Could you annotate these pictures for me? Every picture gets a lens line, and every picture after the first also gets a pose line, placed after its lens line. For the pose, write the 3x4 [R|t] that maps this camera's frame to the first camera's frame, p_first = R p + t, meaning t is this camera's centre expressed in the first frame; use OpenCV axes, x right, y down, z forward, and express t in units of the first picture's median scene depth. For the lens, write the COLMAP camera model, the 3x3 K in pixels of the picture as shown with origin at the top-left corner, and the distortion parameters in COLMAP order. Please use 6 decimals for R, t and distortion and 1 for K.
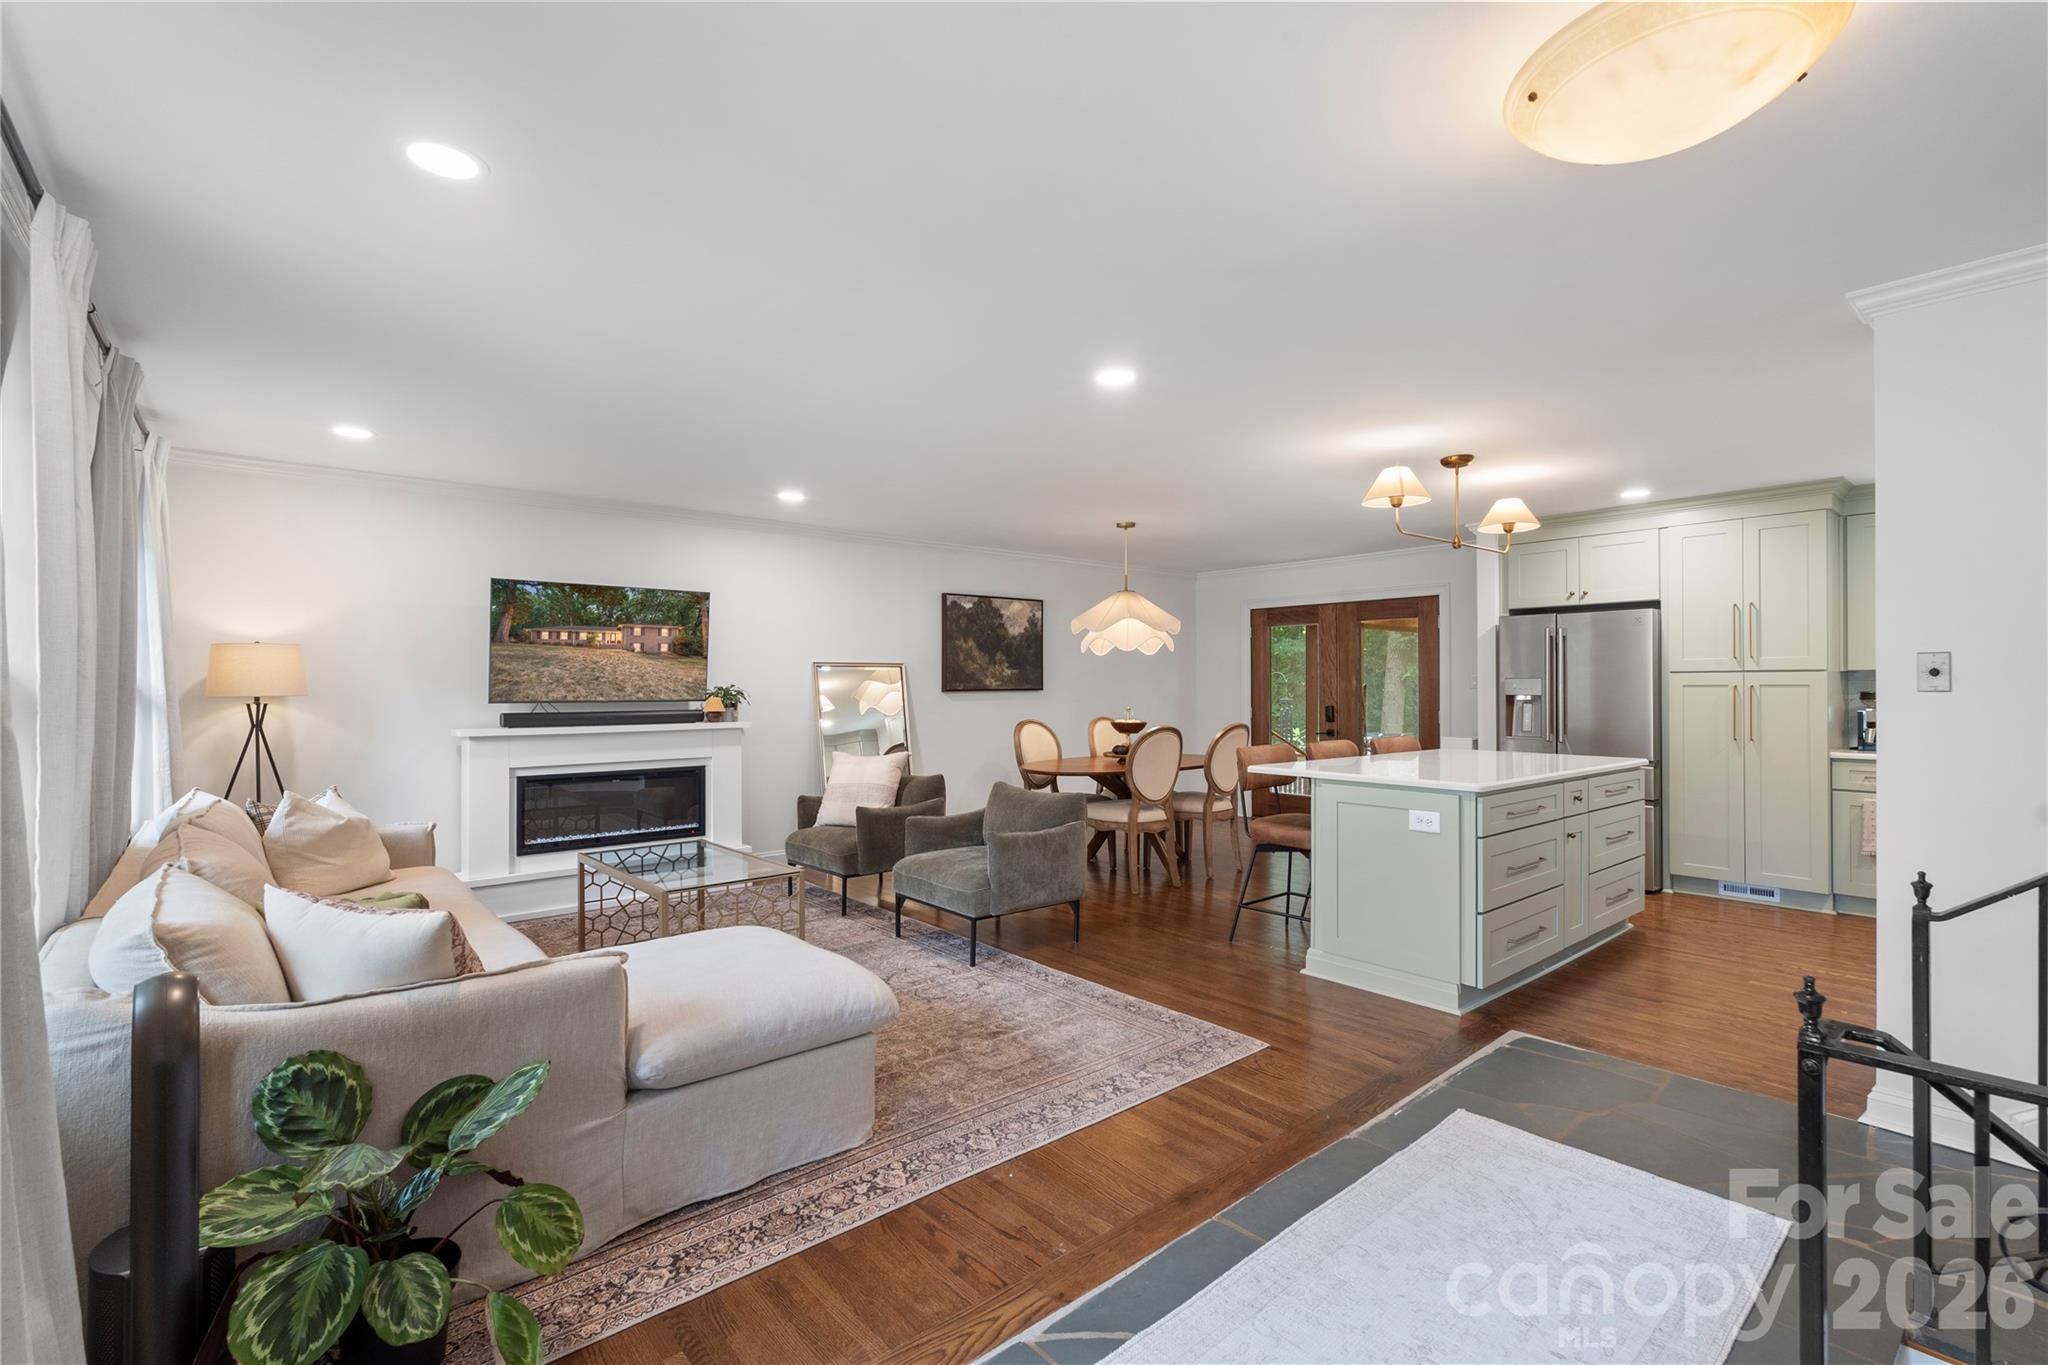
lens RADIAL K [[904.3, 0, 1030.3], [0, 904.3, 677.6], [0, 0, 1]] dist [-0.004015, -0.000287]
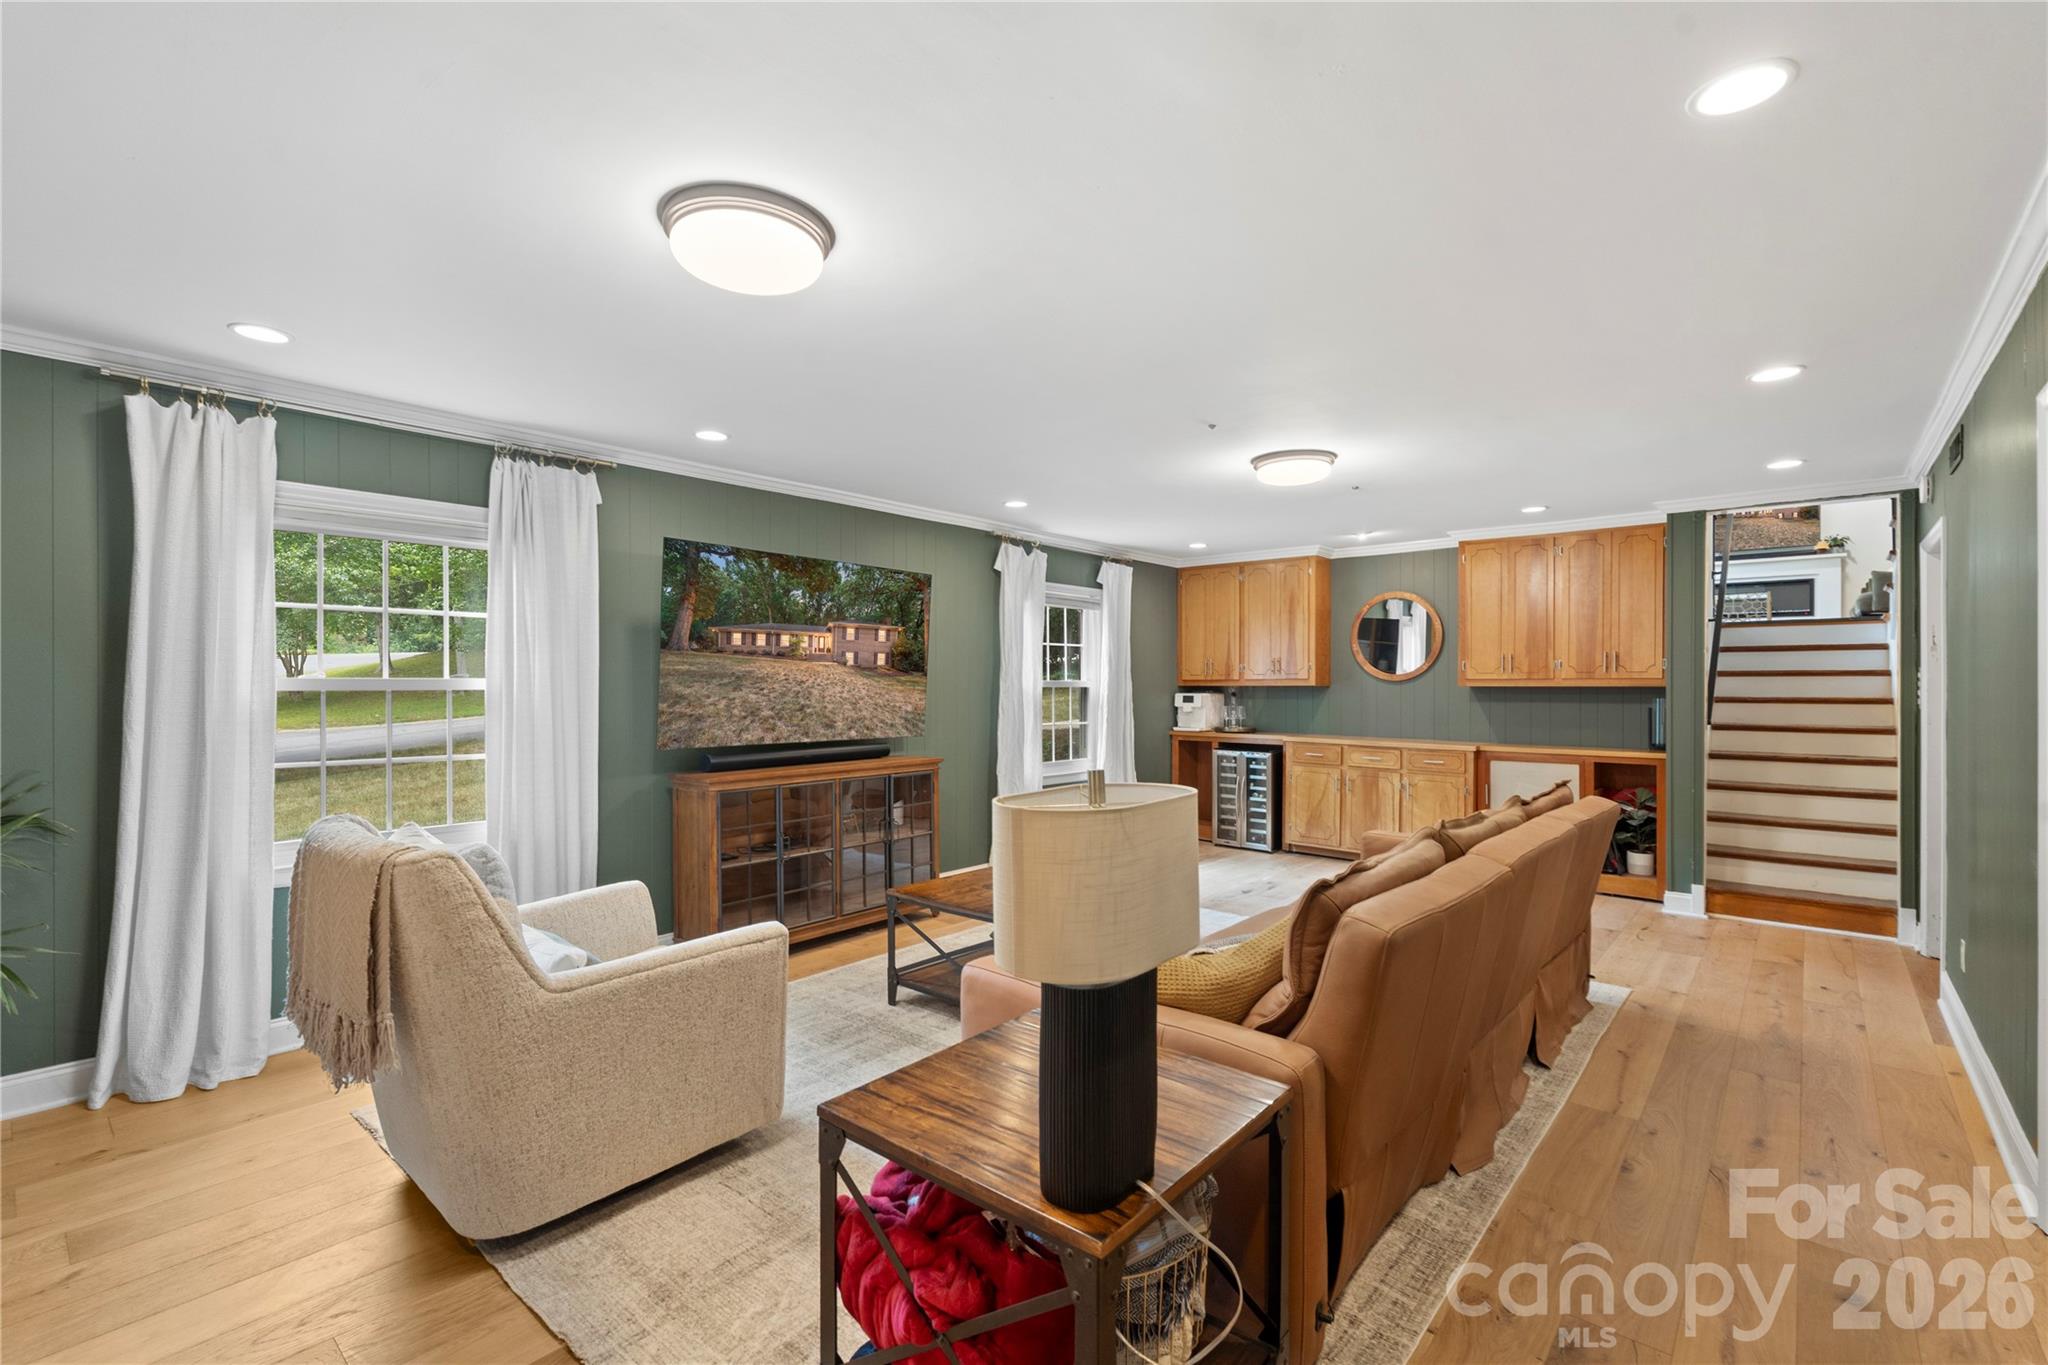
lens RADIAL K [[904.3, 0, 1002.2], [0, 904.3, 737.7], [0, 0, 1]] dist [-0.004015, -0.000287]
pose [[0.989111, -0.004597, 0.147099, -0.407212], [-0.004565, 0.998073, 0.061885, -0.016653], [-0.147100, -0.061882, 0.987184, 0.331371]]
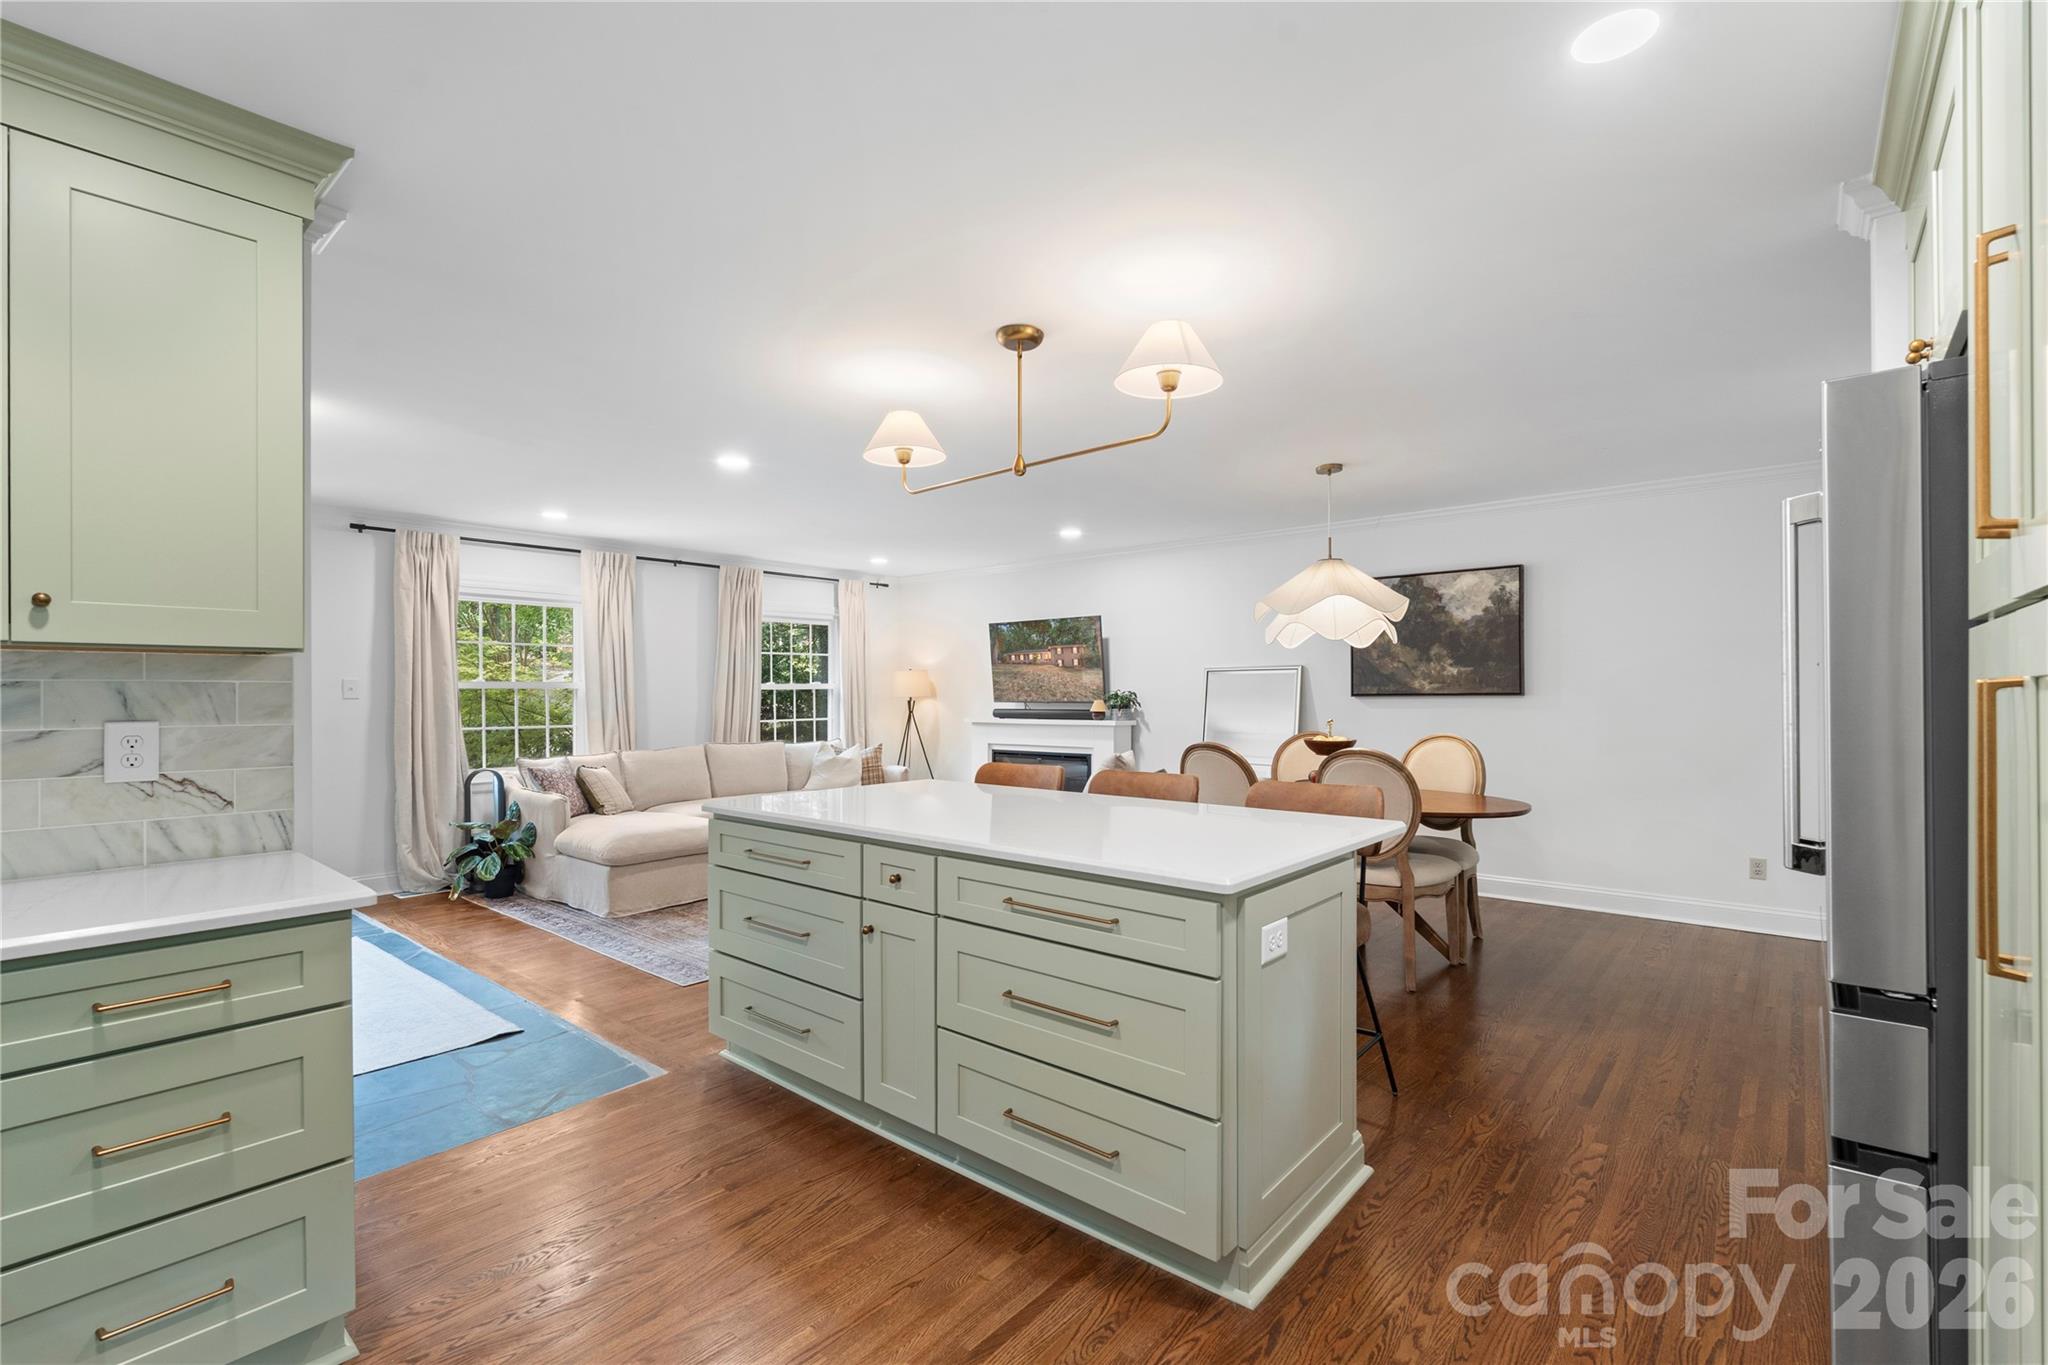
lens RADIAL K [[904.3, 0, 1024.6], [0, 904.3, 697.7], [0, 0, 1]] dist [-0.004015, -0.000287]
pose [[0.163495, 0.005446, -0.986529, 0.857516], [0.013826, 0.999874, 0.007811, 0.007076], [0.986447, -0.014917, 0.163400, 0.699282]]
